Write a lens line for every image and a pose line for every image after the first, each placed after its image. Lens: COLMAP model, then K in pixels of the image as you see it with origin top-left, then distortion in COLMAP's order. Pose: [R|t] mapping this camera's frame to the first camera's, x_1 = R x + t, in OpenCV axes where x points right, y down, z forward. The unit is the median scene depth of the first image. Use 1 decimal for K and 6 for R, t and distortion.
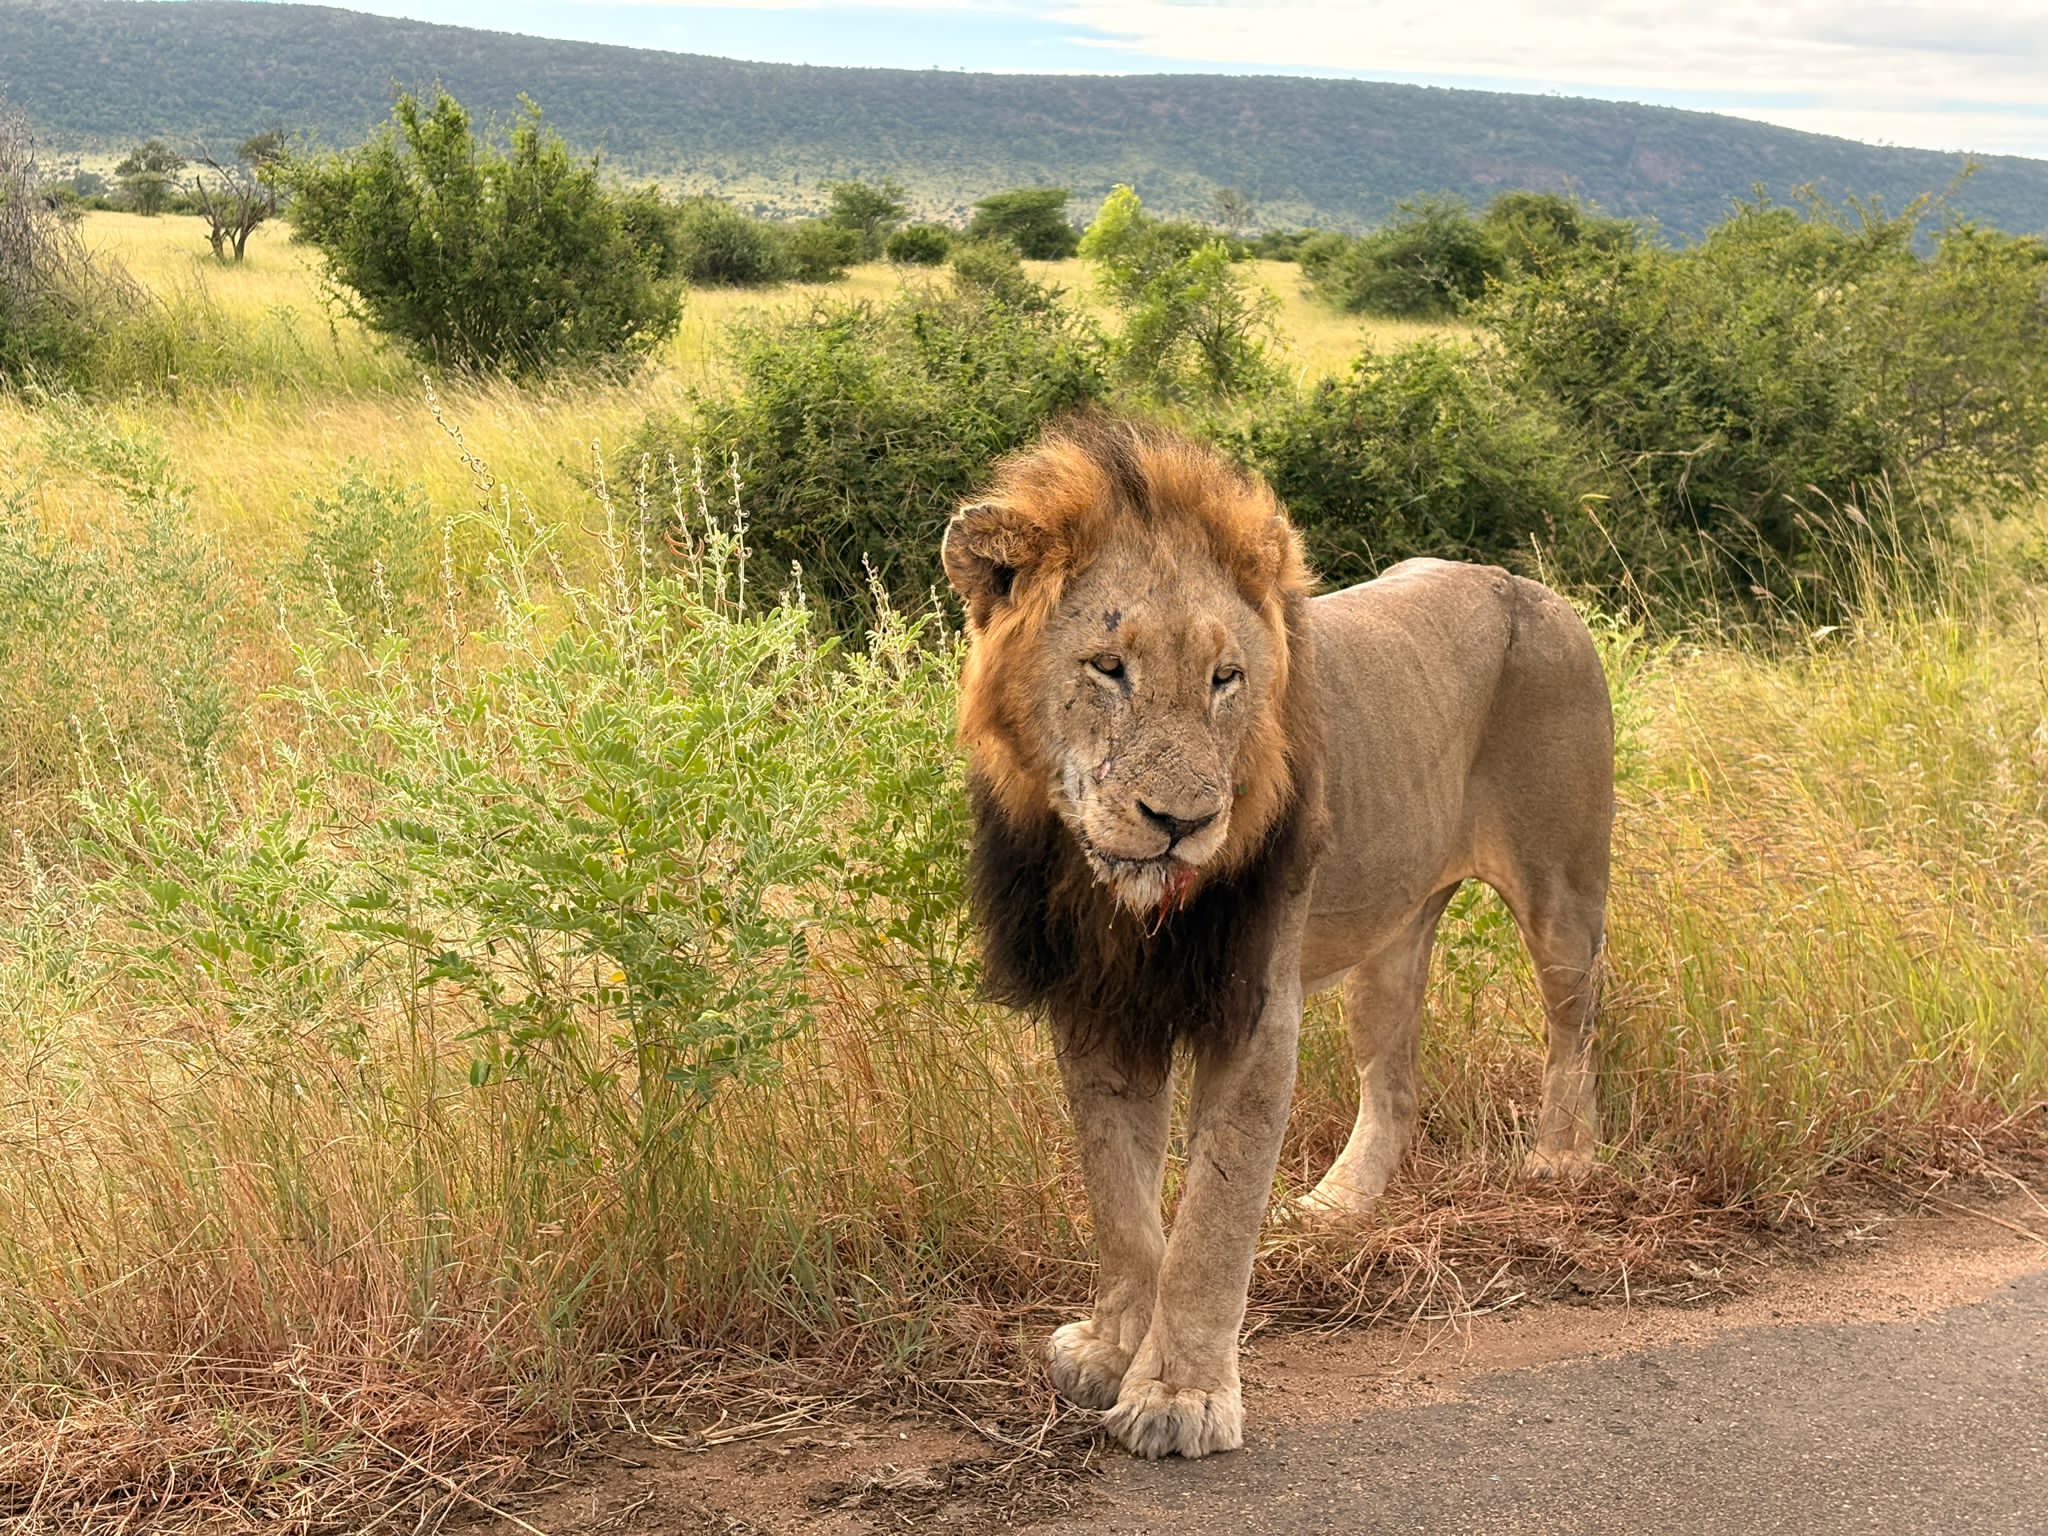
lens RADIAL K [[3495.0, 0, 1024.0], [0, 3495.0, 768.0], [0, 0, 1]] dist [0.318509, -1.422239]
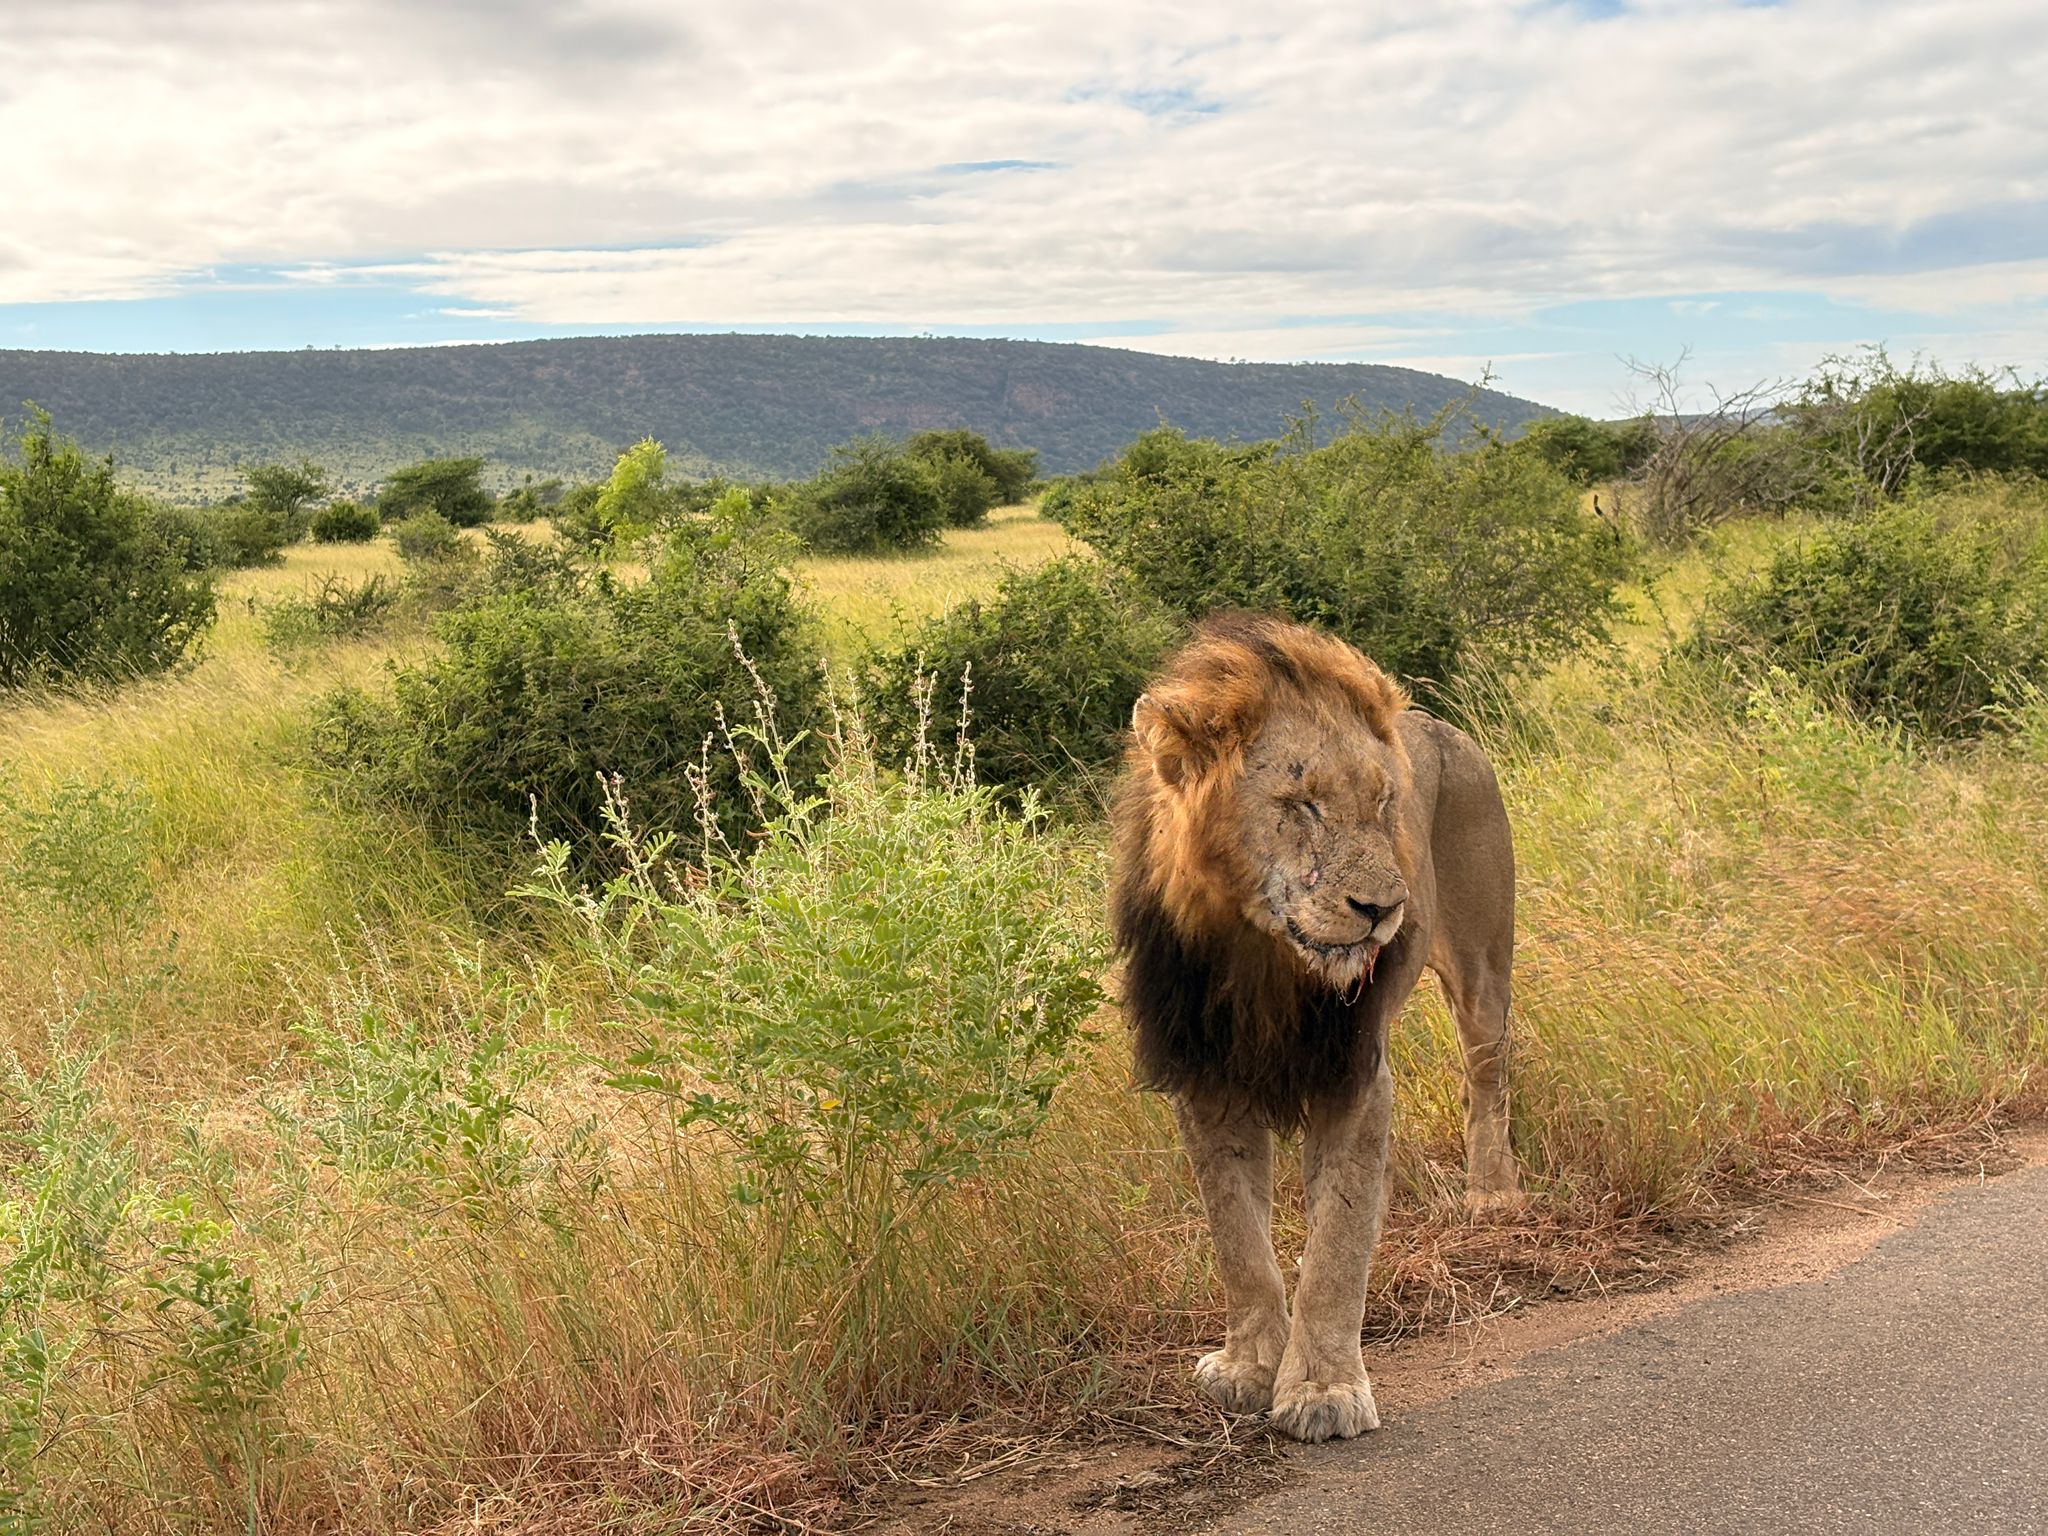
lens RADIAL K [[3434.7, 0, 1108.0], [0, 3434.7, 948.9], [0, 0, 1]] dist [0.200147, -0.159938]
pose [[0.975834, -0.107577, 0.190200, -0.091352], [0.110537, 0.993860, -0.004987, 0.007751], [-0.188495, 0.025891, 0.981733, -0.066591]]
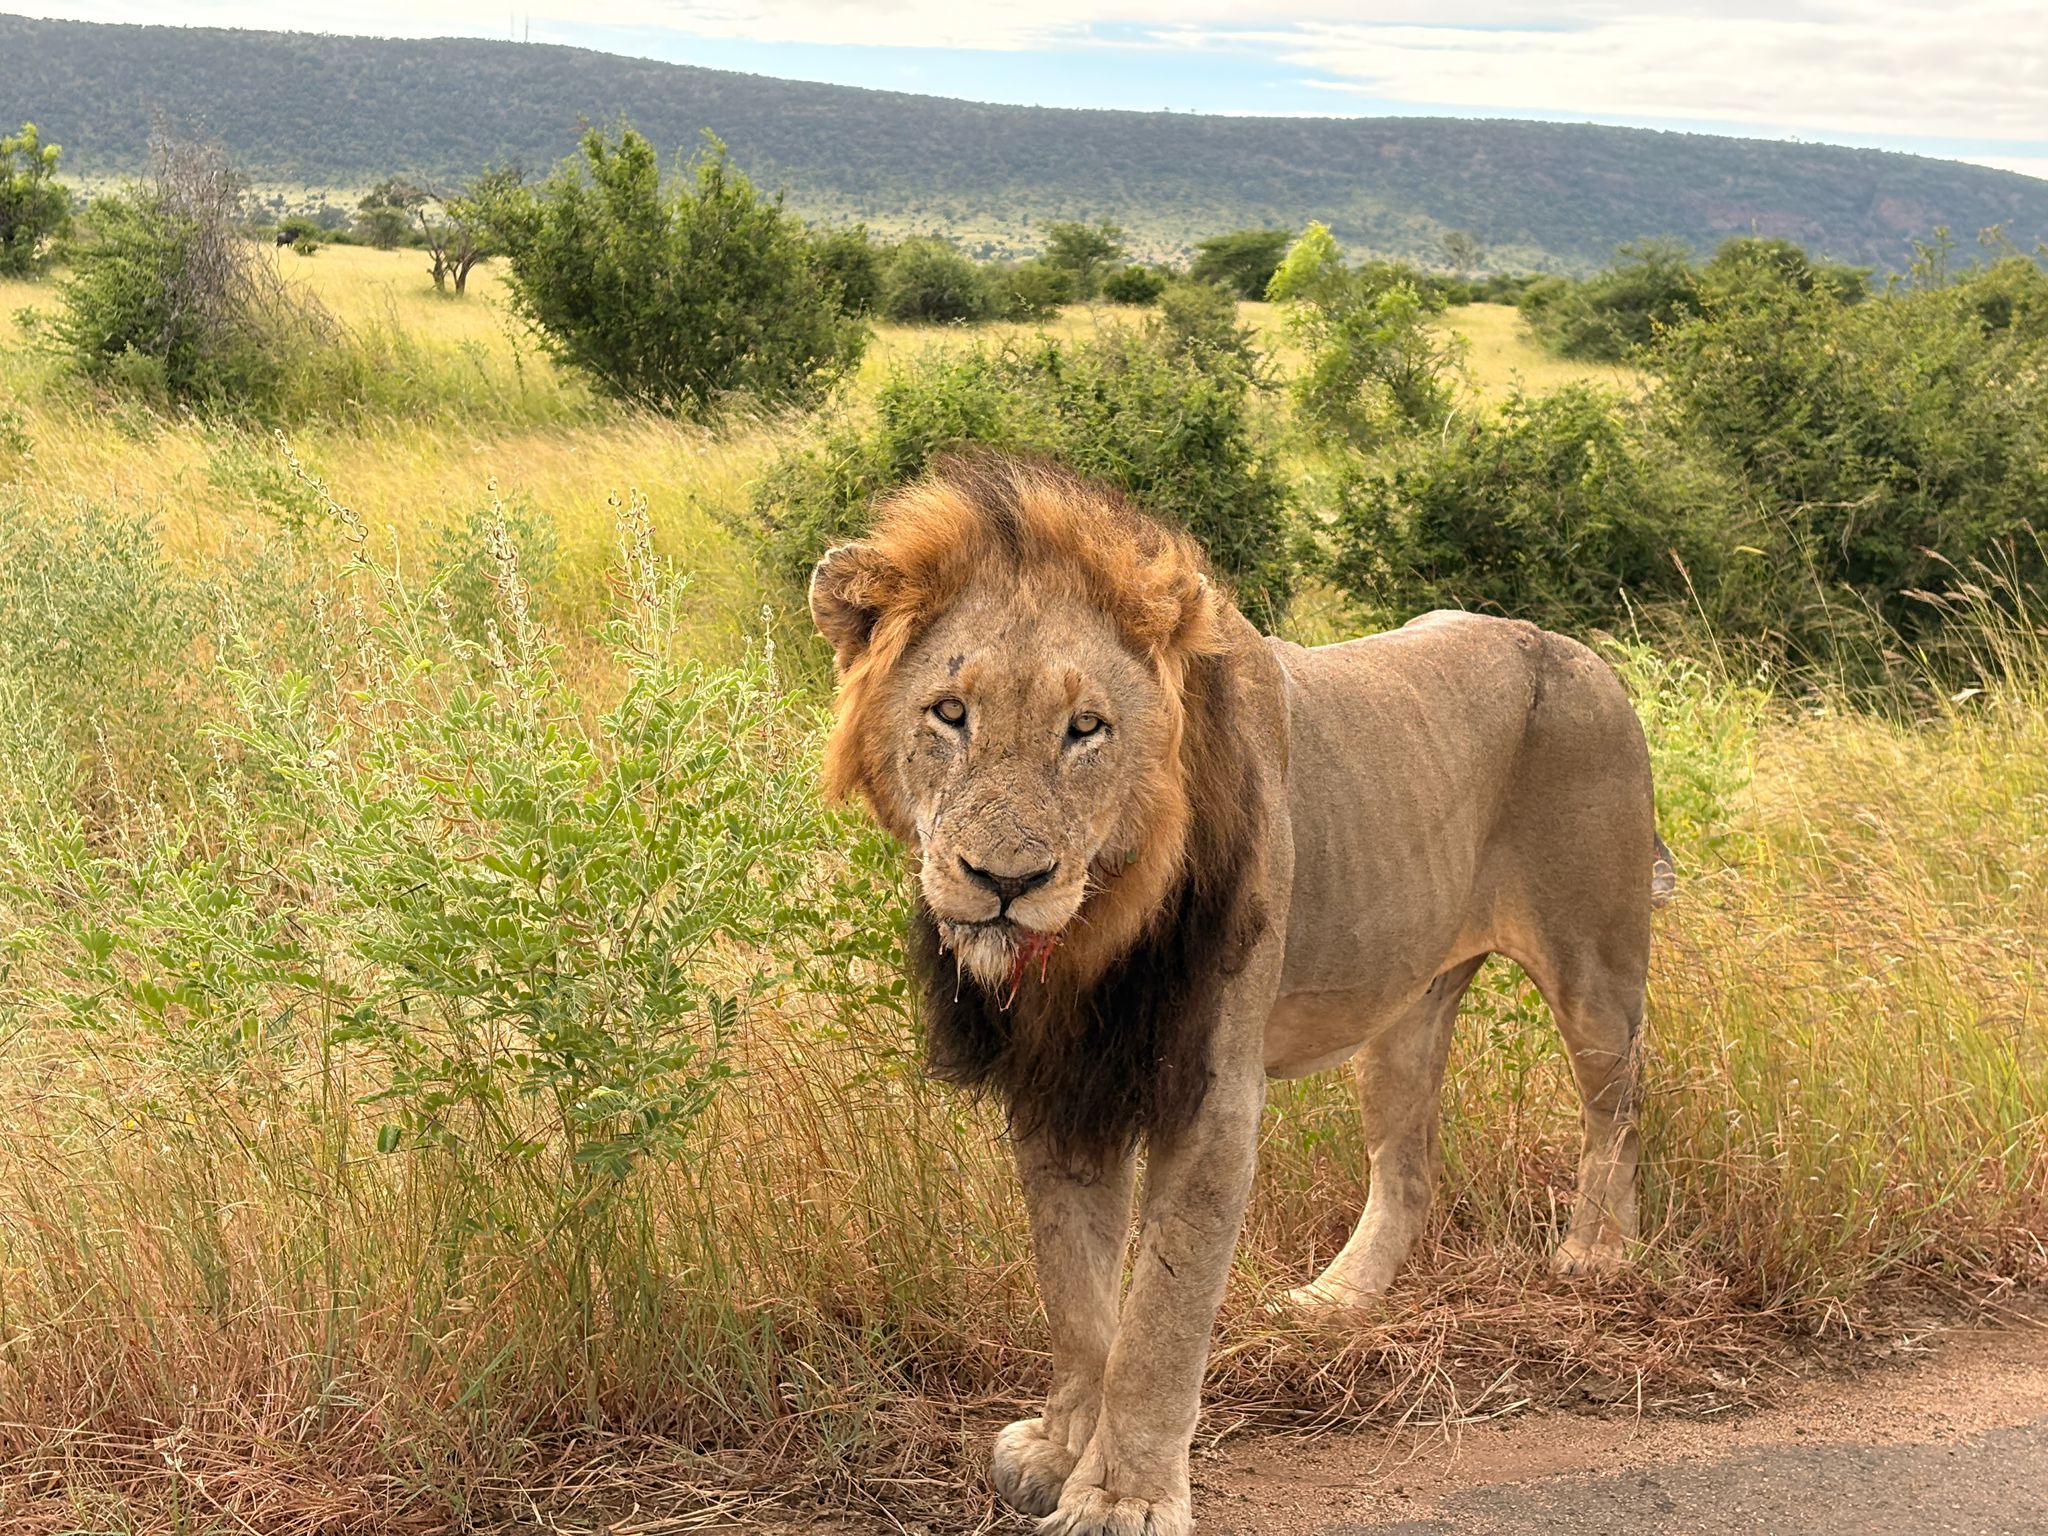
lens RADIAL K [[3495.0, 0, 1024.0], [0, 3495.0, 768.0], [0, 0, 1]] dist [0.318509, -1.422239]
pose [[0.997687, 0.020638, -0.064771, 0.028016], [-0.021383, 0.999713, -0.010820, -0.002233], [0.064529, 0.012180, 0.997841, 0.023932]]
